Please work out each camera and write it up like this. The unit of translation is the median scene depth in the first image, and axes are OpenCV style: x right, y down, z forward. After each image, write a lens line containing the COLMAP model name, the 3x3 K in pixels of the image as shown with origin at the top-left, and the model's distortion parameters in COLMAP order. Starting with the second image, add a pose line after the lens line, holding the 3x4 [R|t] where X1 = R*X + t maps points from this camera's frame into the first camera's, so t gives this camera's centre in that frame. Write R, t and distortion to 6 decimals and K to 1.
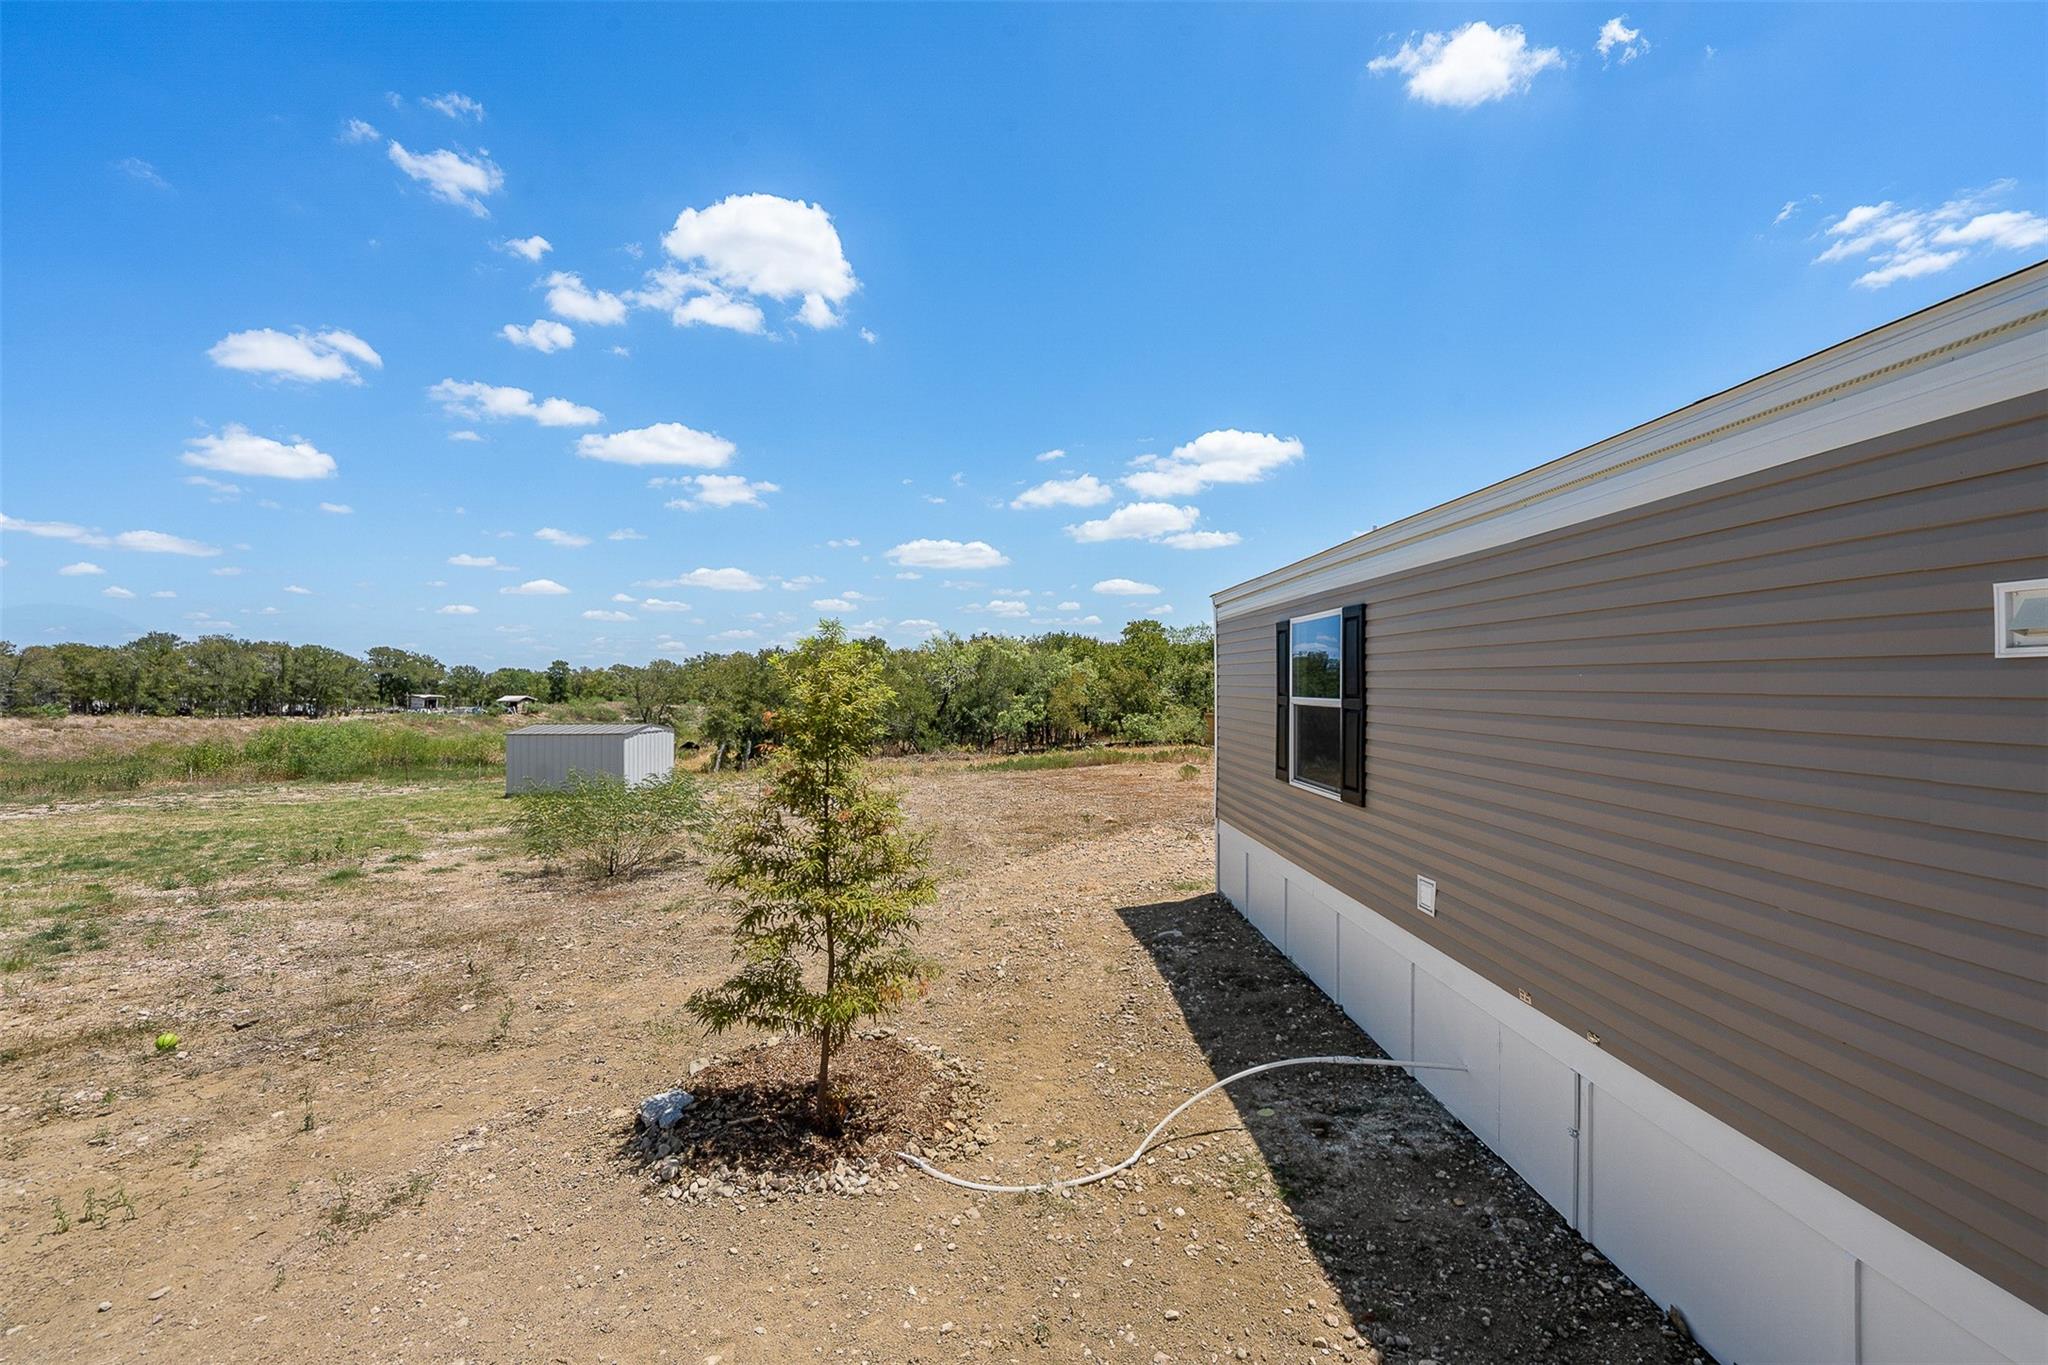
lens RADIAL K [[944.3, 0, 1030.7], [0, 944.3, 697.9], [0, 0, 1]] dist [-0.013653, 0.006189]
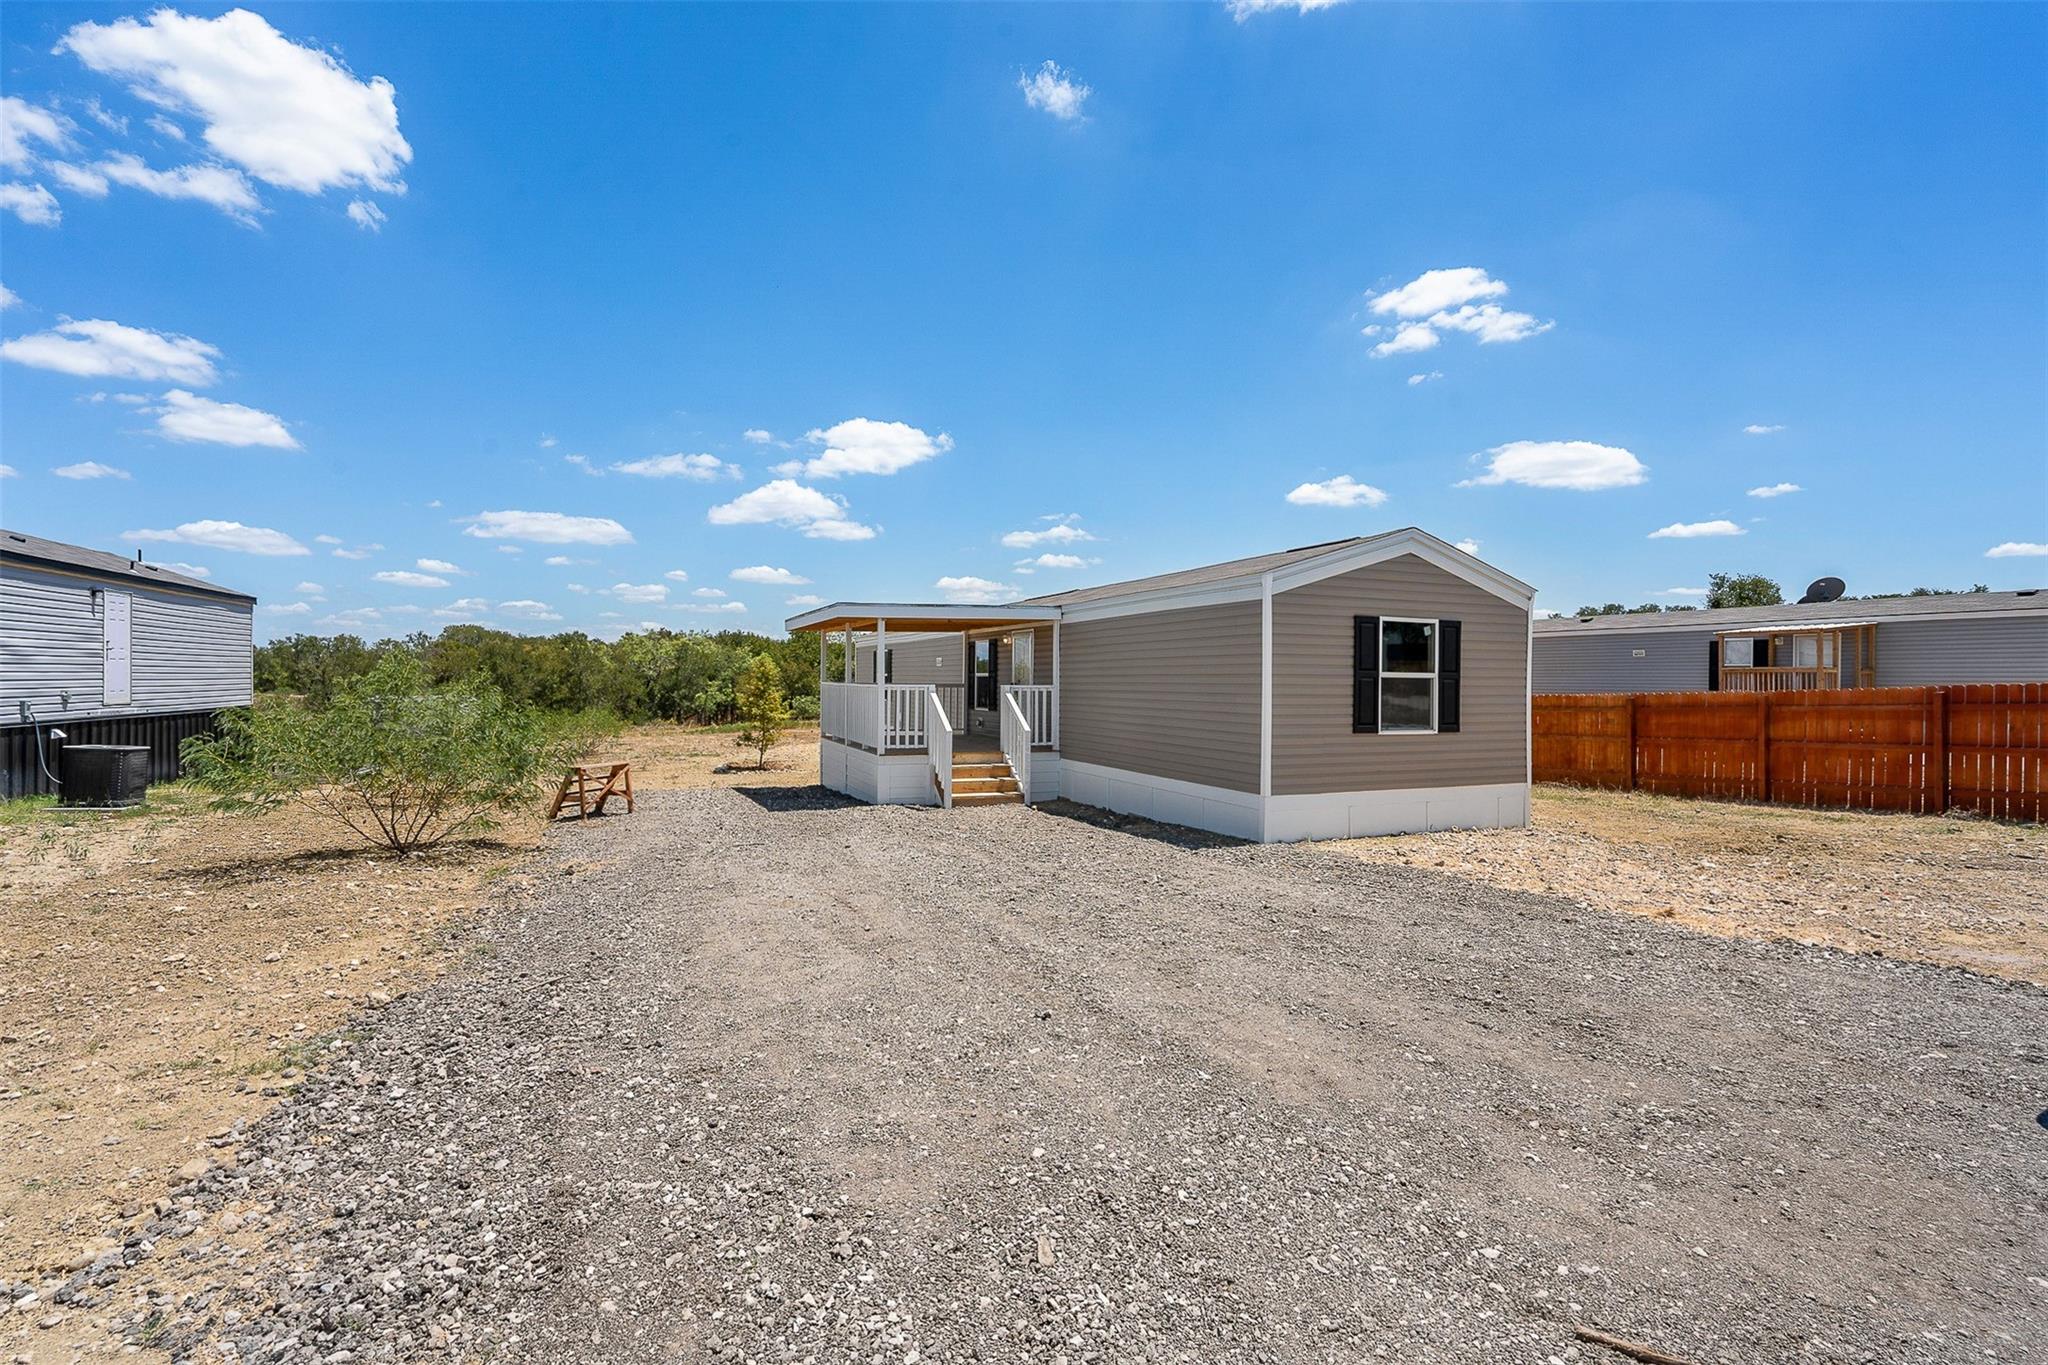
lens RADIAL K [[944.3, 0, 1021.2], [0, 944.3, 678.5], [0, 0, 1]] dist [-0.013653, 0.006189]
pose [[0.938638, 0.011456, 0.344713, -0.057271], [-0.007064, 0.999877, -0.013996, 0.008315], [-0.344831, 0.010702, 0.938604, -0.342554]]
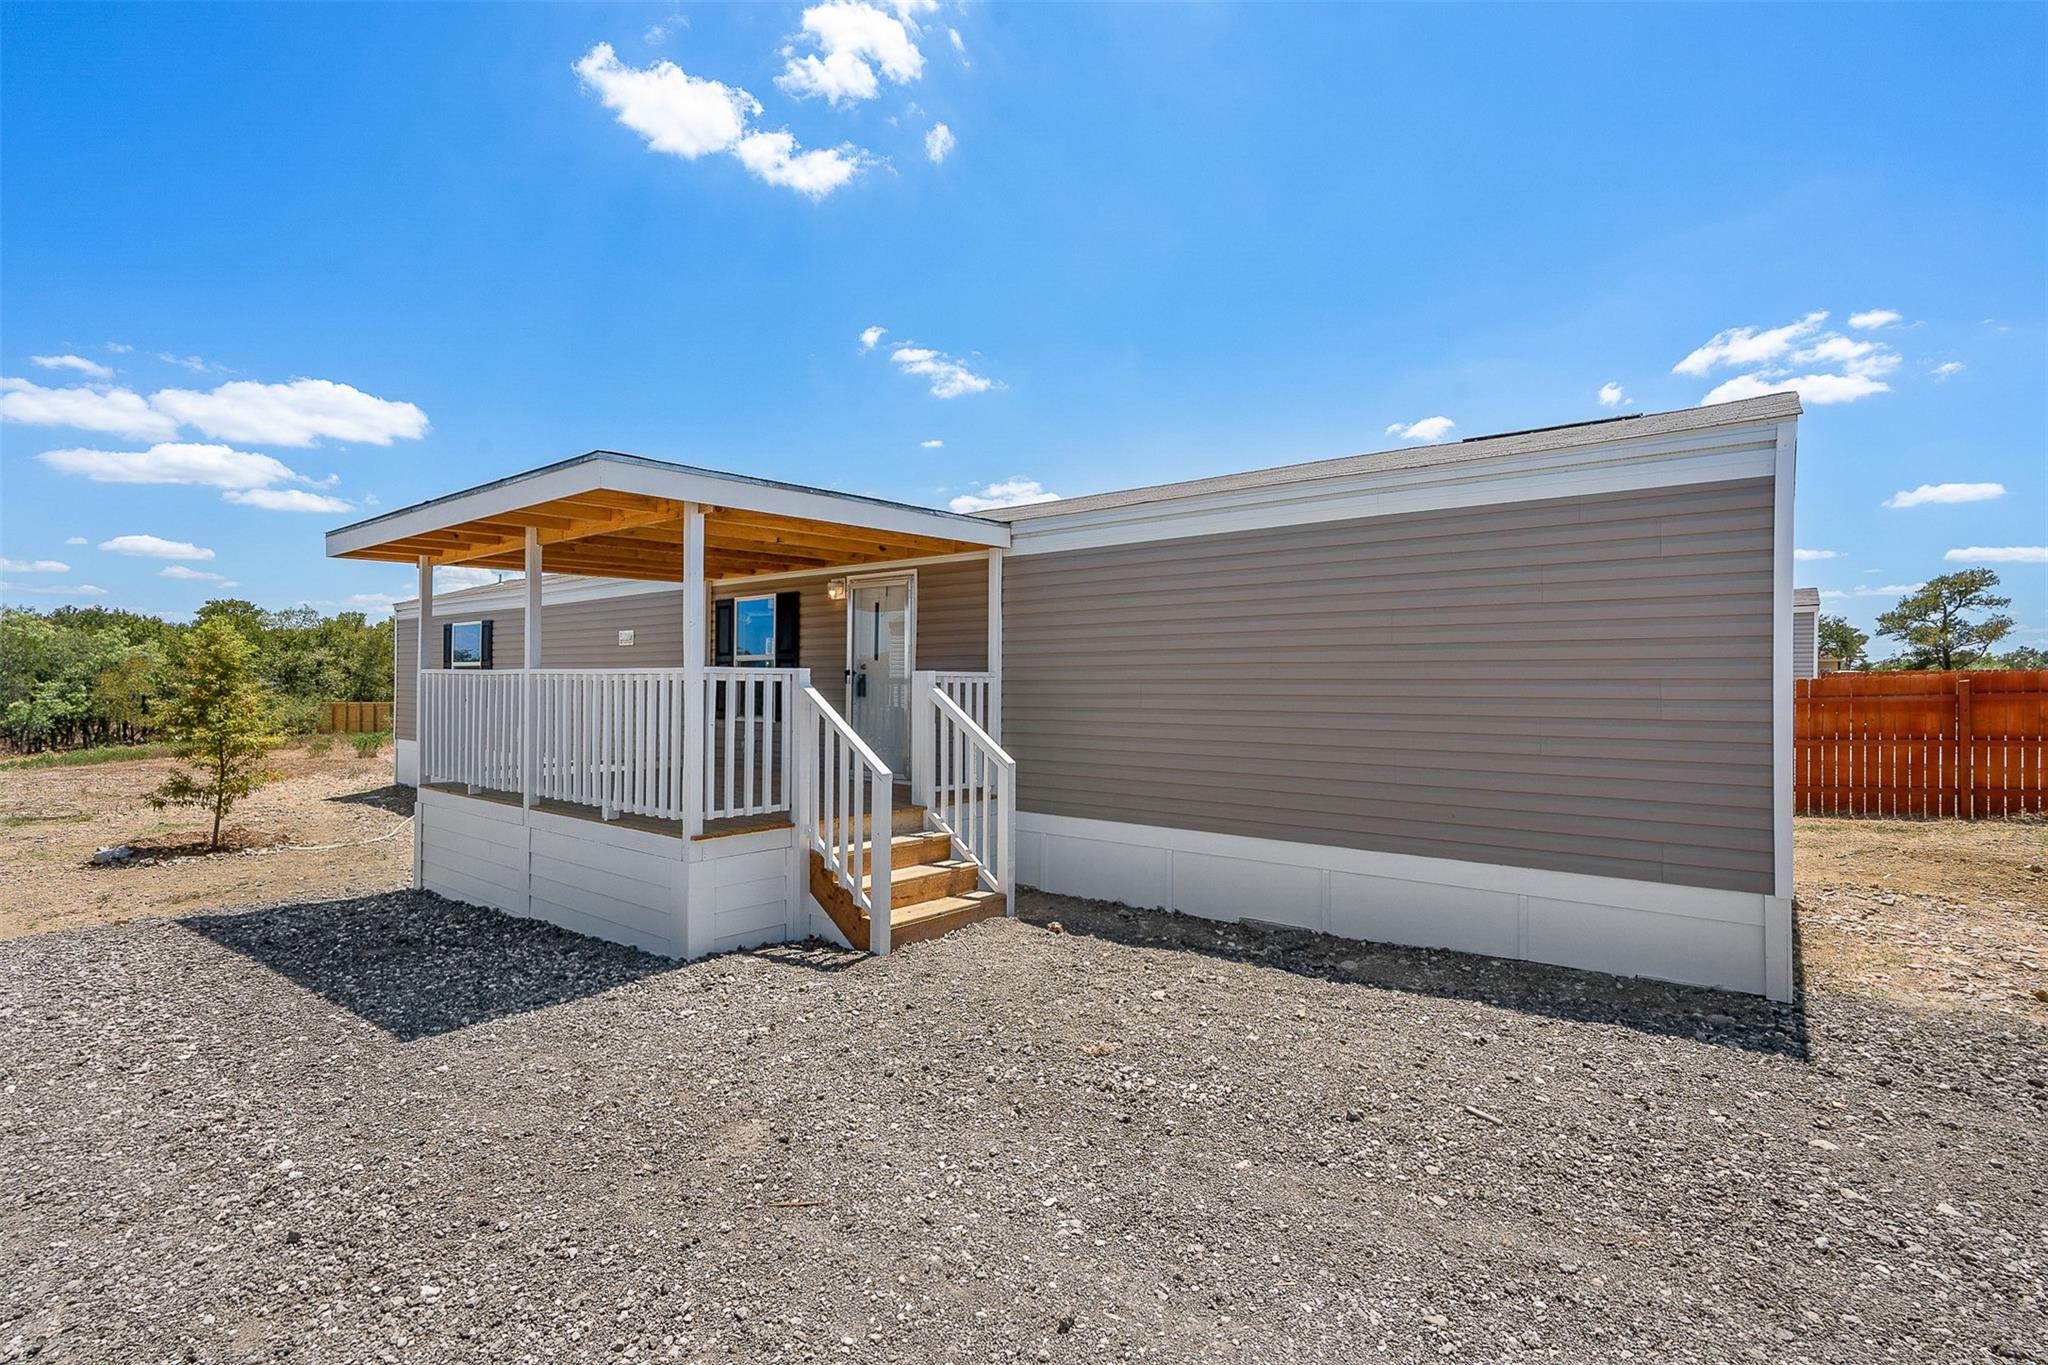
lens RADIAL K [[944.3, 0, 1031.0], [0, 944.3, 683.6], [0, 0, 1]] dist [-0.013653, 0.006189]
pose [[0.657960, 0.008969, 0.752999, -0.059114], [0.001278, 0.999914, -0.013027, 0.010101], [-0.753052, 0.009533, 0.657892, -0.174263]]
